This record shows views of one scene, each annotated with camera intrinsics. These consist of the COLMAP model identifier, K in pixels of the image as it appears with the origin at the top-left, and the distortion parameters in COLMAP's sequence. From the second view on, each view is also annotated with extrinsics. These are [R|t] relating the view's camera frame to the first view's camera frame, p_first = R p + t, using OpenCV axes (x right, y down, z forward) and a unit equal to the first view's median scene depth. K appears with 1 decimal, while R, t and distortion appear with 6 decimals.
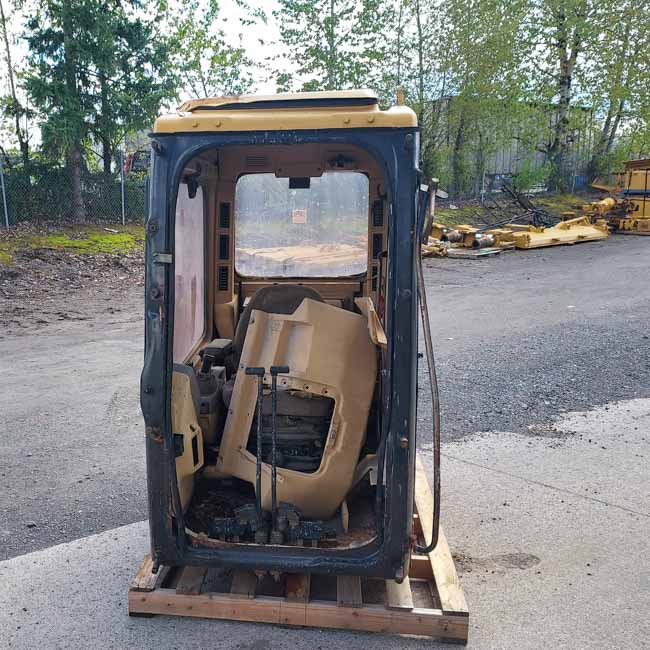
lens RADIAL K [[758.8, 0, 274.1], [0, 758.8, 343.4], [0, 0, 1]] dist [0.020349, -0.030780]
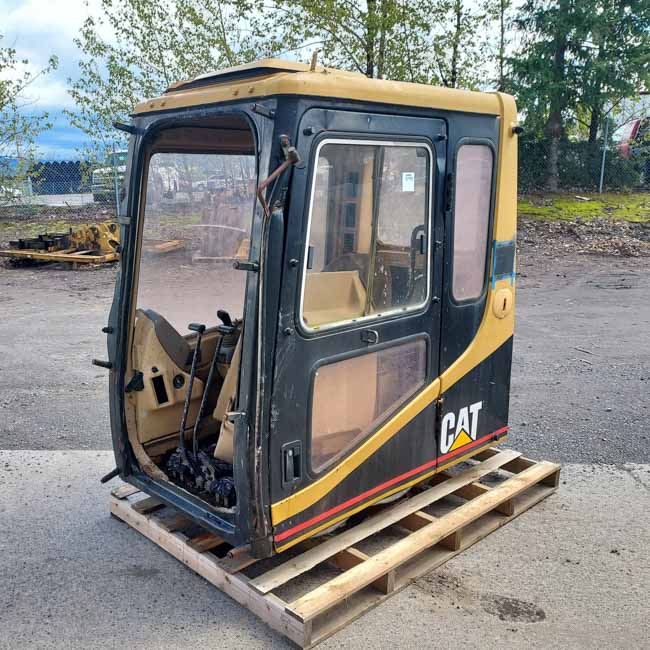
lens RADIAL K [[704.9, 0, 299.6], [0, 704.9, 289.8], [0, 0, 1]] dist [0.019042, -0.016843]
pose [[0.763456, 0.098999, -0.638228, 0.124618], [-0.109881, 0.993686, 0.022696, -0.009520], [0.636444, 0.052802, 0.769513, 0.053588]]
